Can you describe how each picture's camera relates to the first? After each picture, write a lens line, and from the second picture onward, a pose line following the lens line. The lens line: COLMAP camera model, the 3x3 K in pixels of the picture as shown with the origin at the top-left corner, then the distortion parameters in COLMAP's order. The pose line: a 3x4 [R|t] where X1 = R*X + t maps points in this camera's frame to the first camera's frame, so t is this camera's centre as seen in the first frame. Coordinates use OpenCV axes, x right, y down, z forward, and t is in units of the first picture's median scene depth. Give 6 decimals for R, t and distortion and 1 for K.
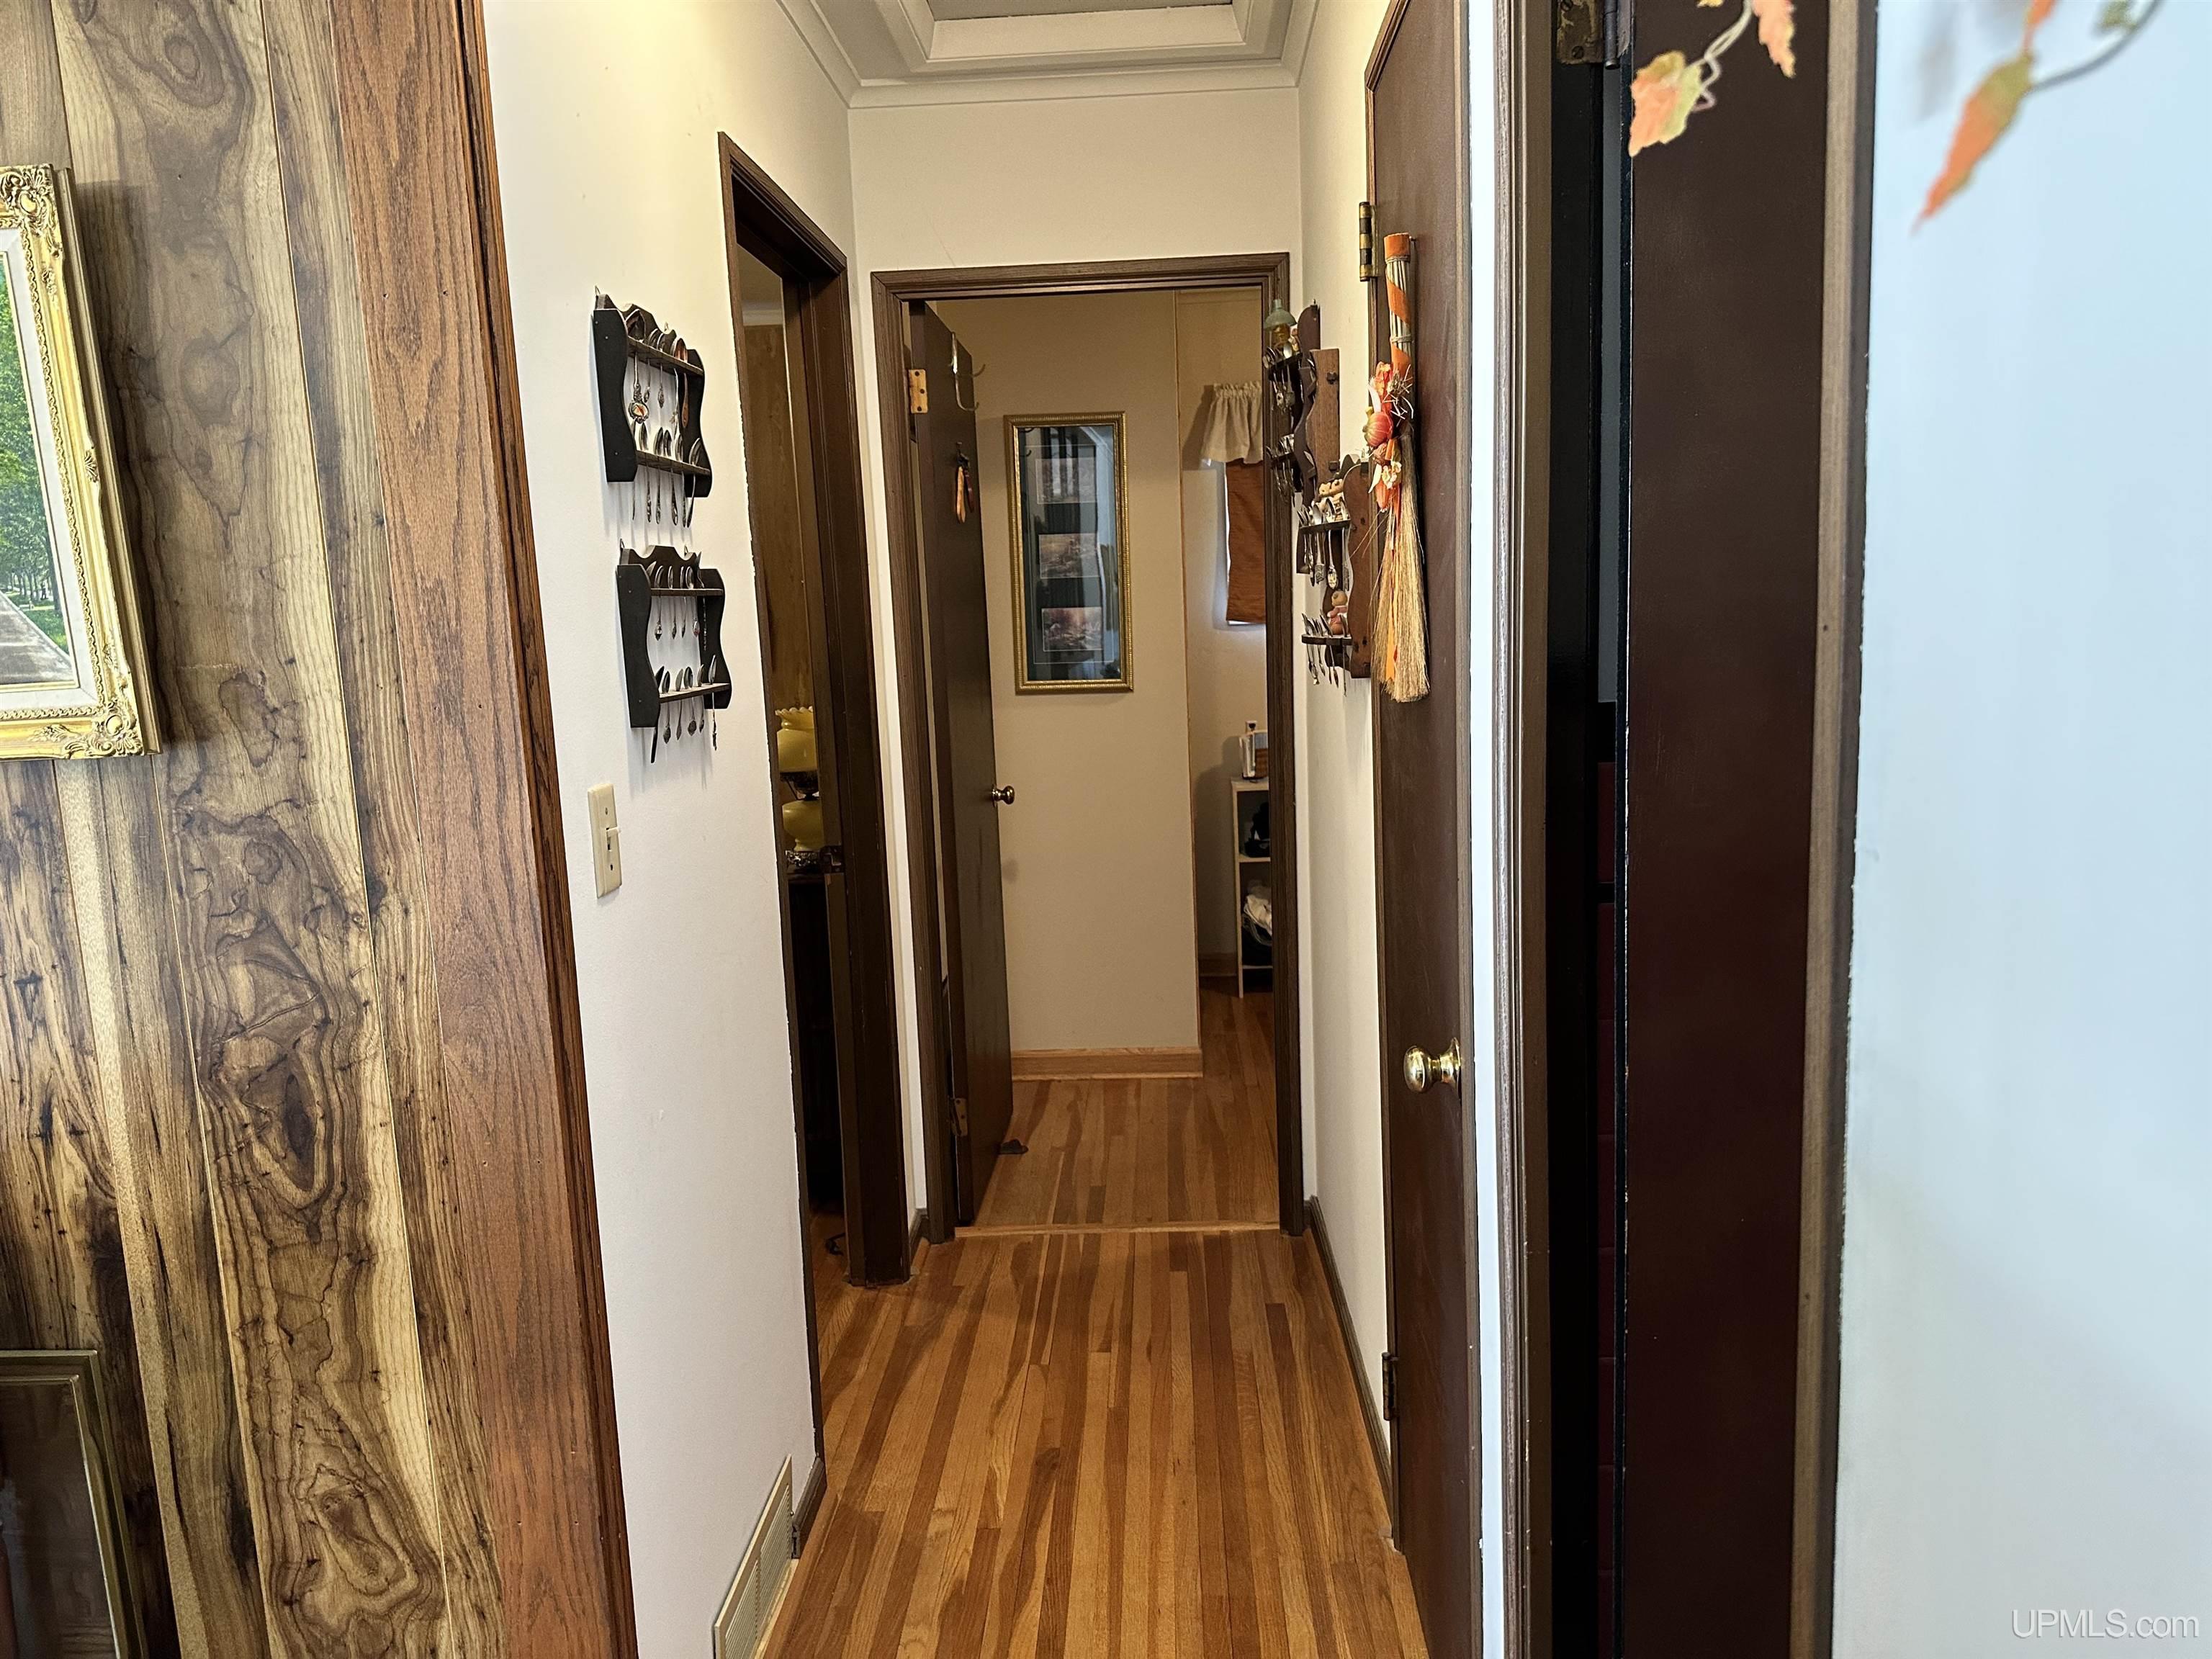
lens RADIAL K [[1572.9, 0, 1102.8], [0, 1572.9, 840.5], [0, 0, 1]] dist [0.037742, -0.005291]
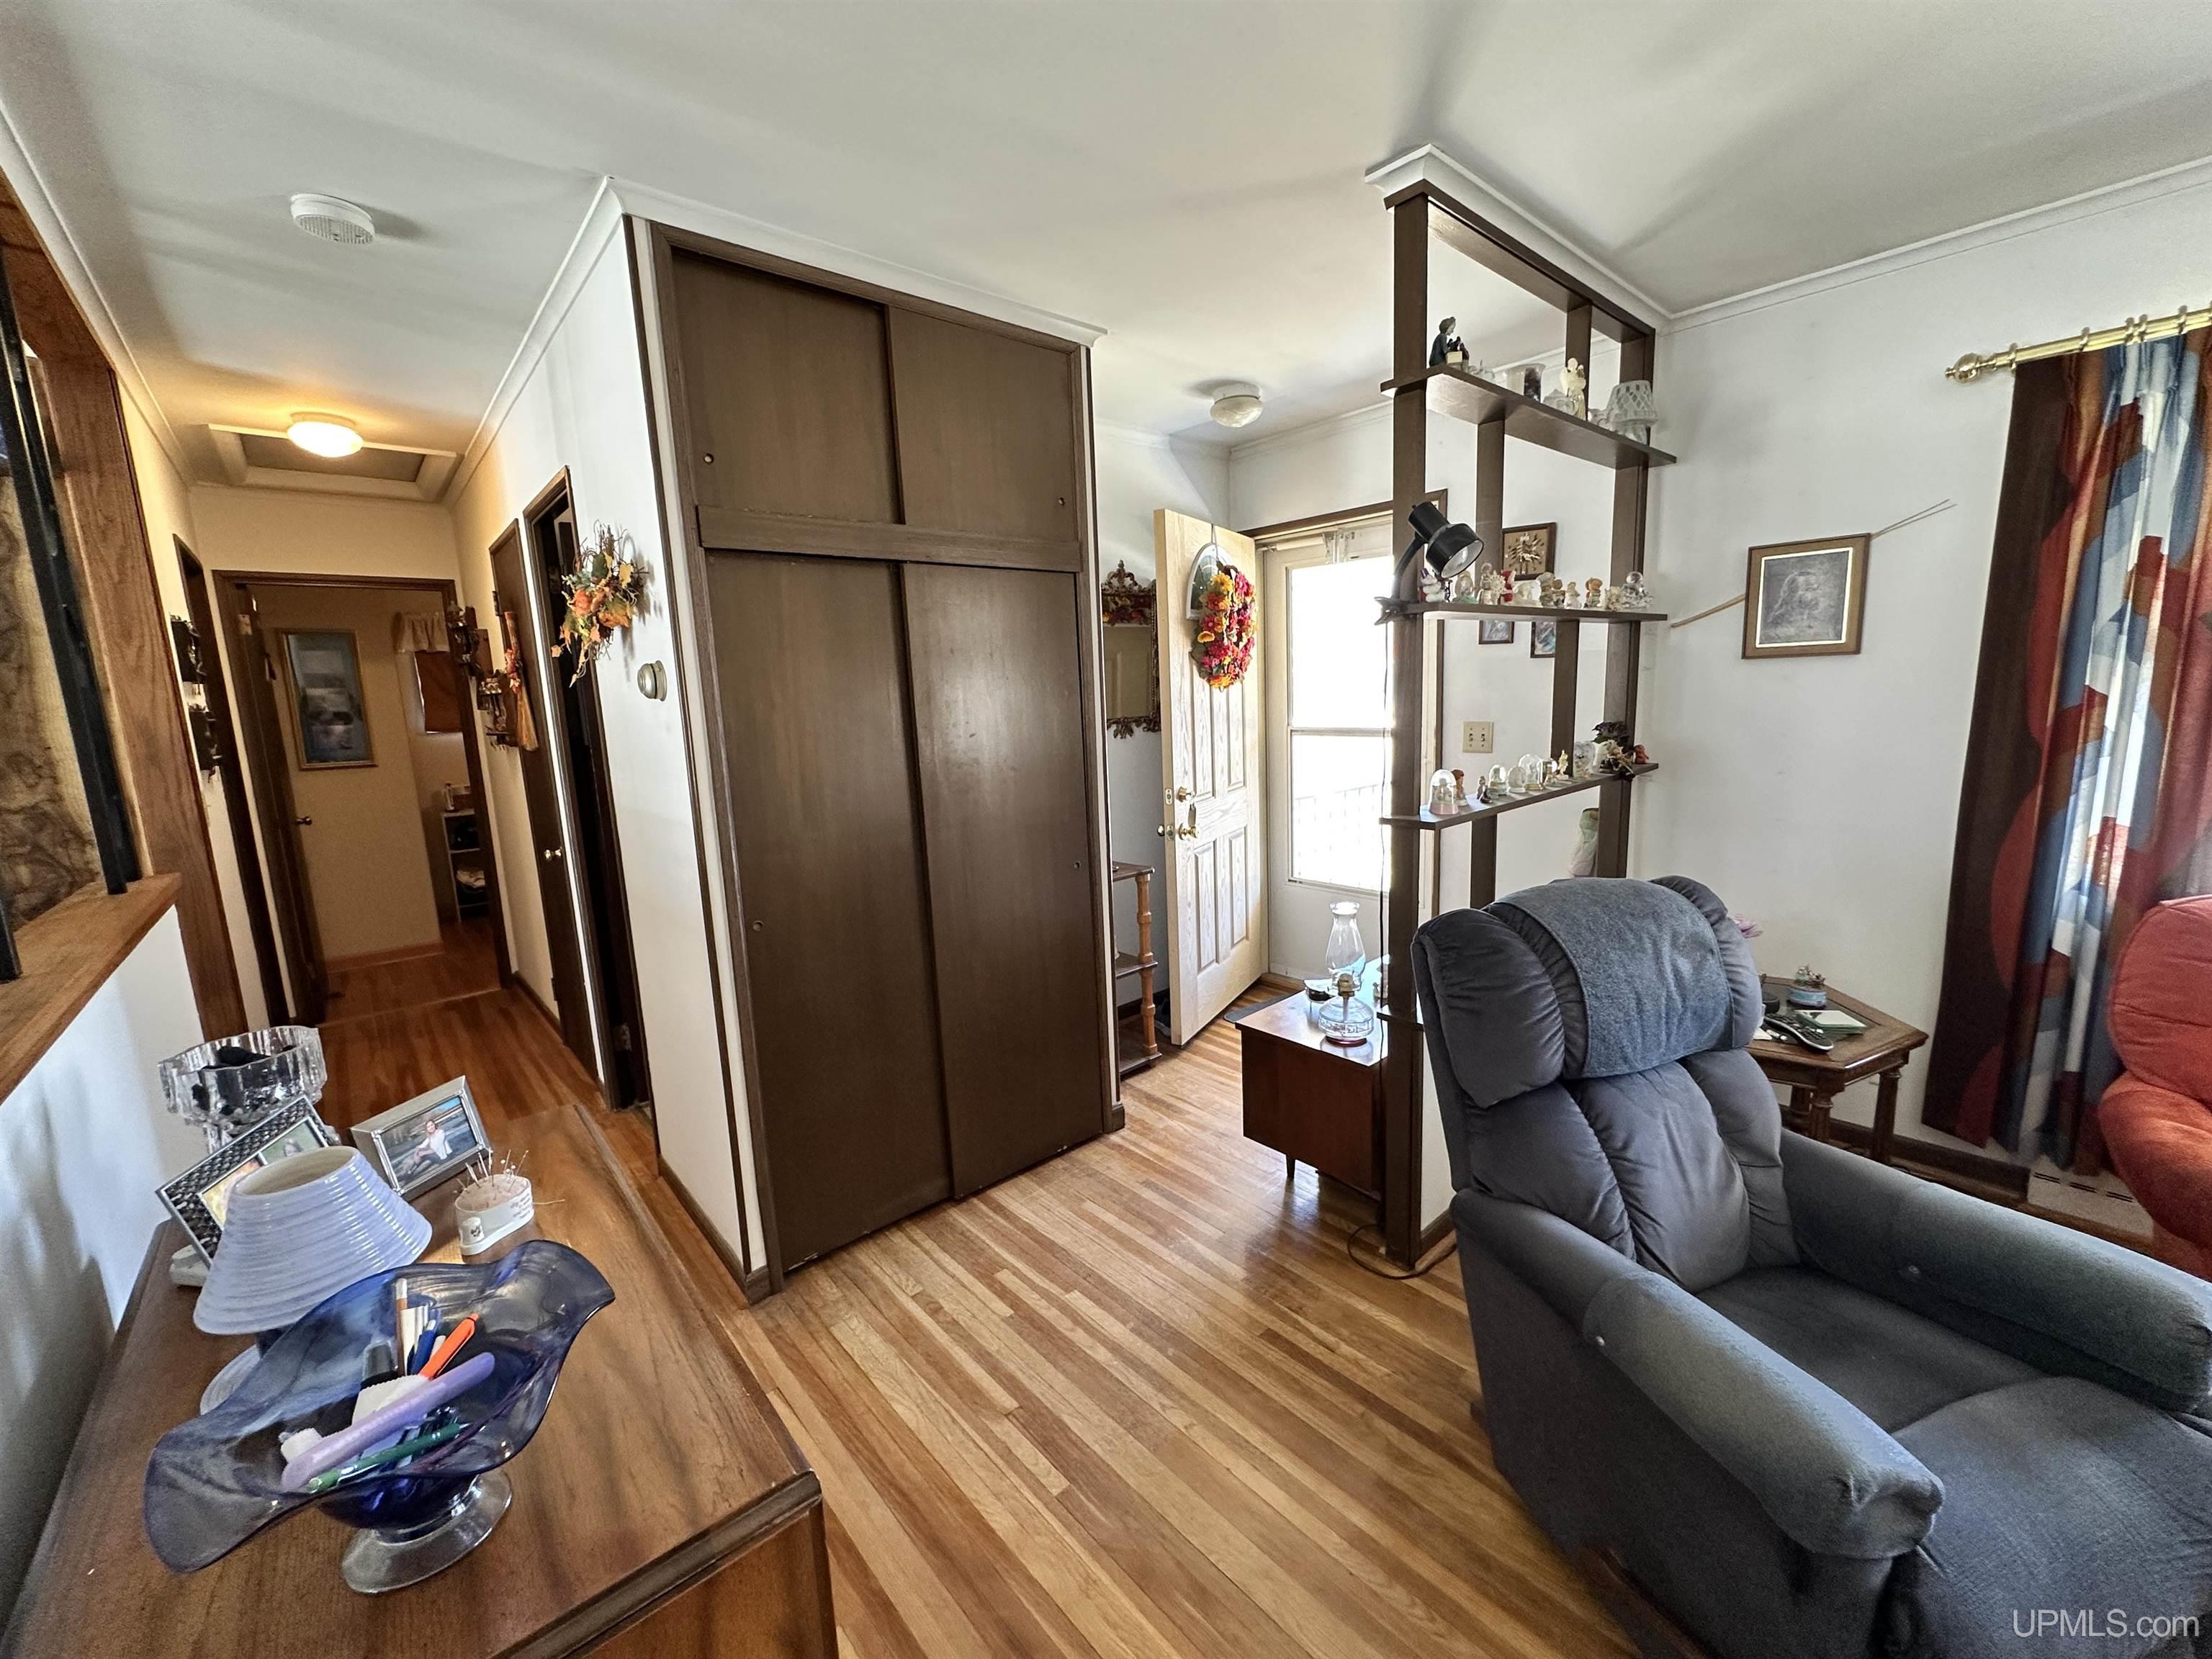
lens RADIAL K [[880.7, 0, 1103.6], [0, 880.7, 832.2], [0, 0, 1]] dist [-0.001685, -0.000141]
pose [[0.726449, -0.098924, 0.680064, -0.195726], [0.114573, 0.993169, 0.022081, 0.169455], [-0.677603, 0.061876, 0.732820, -1.093647]]
